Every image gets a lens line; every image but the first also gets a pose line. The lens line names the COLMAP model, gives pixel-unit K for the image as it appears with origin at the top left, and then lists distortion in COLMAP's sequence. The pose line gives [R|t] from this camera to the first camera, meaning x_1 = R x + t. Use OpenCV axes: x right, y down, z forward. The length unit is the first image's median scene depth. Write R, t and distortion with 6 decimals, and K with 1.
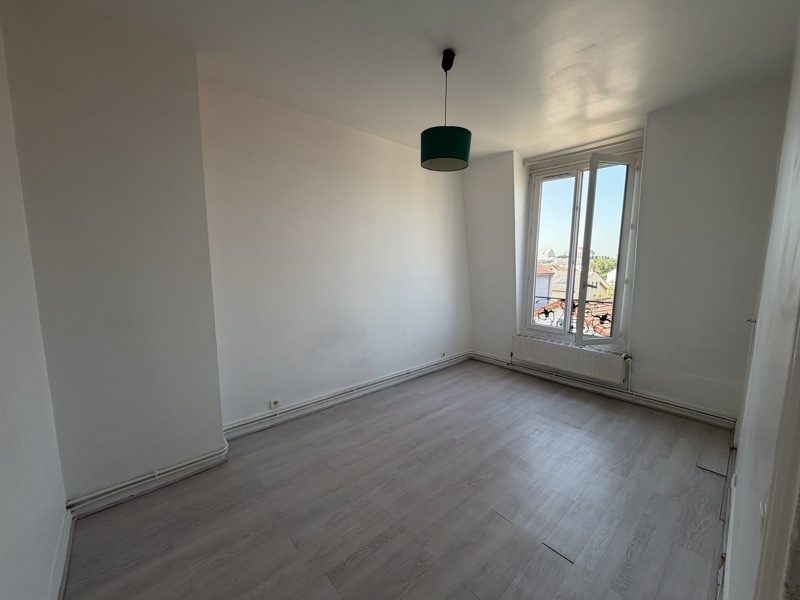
lens RADIAL K [[315.5, 0, 399.2], [0, 315.5, 300.0], [0, 0, 1]] dist [-0.000013, -0.000016]
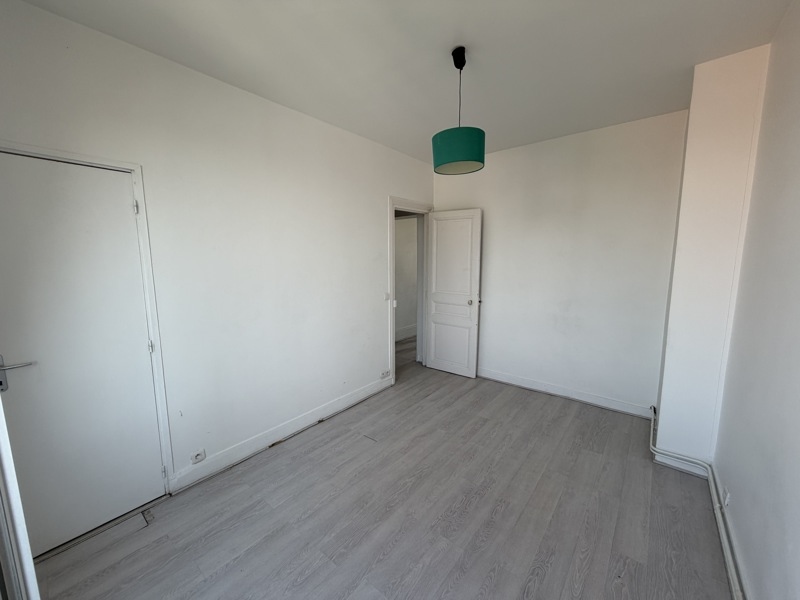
lens RADIAL K [[315.5, 0, 399.0], [0, 315.5, 300.6], [0, 0, 1]] dist [-0.000013, -0.000016]
pose [[-0.986819, 0.025874, -0.159744, 0.435907], [-0.015844, 0.966944, 0.254496, -0.251879], [0.161048, 0.253672, -0.953789, 1.781868]]
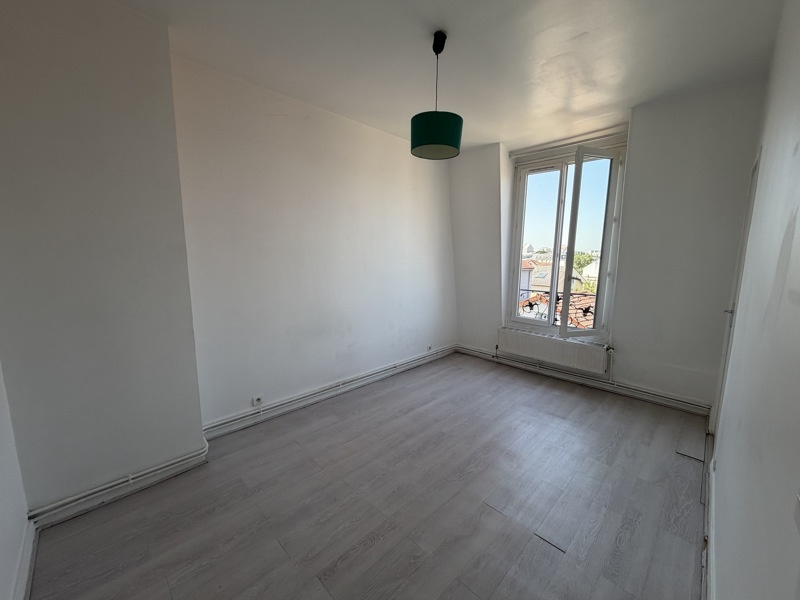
lens RADIAL K [[315.5, 0, 398.5], [0, 315.5, 299.9], [0, 0, 1]] dist [-0.000013, -0.000016]
pose [[0.998540, -0.003591, 0.053890, -0.020270], [0.002699, 0.999858, 0.016632, 0.008100], [-0.053942, -0.016462, 0.998408, 0.027156]]
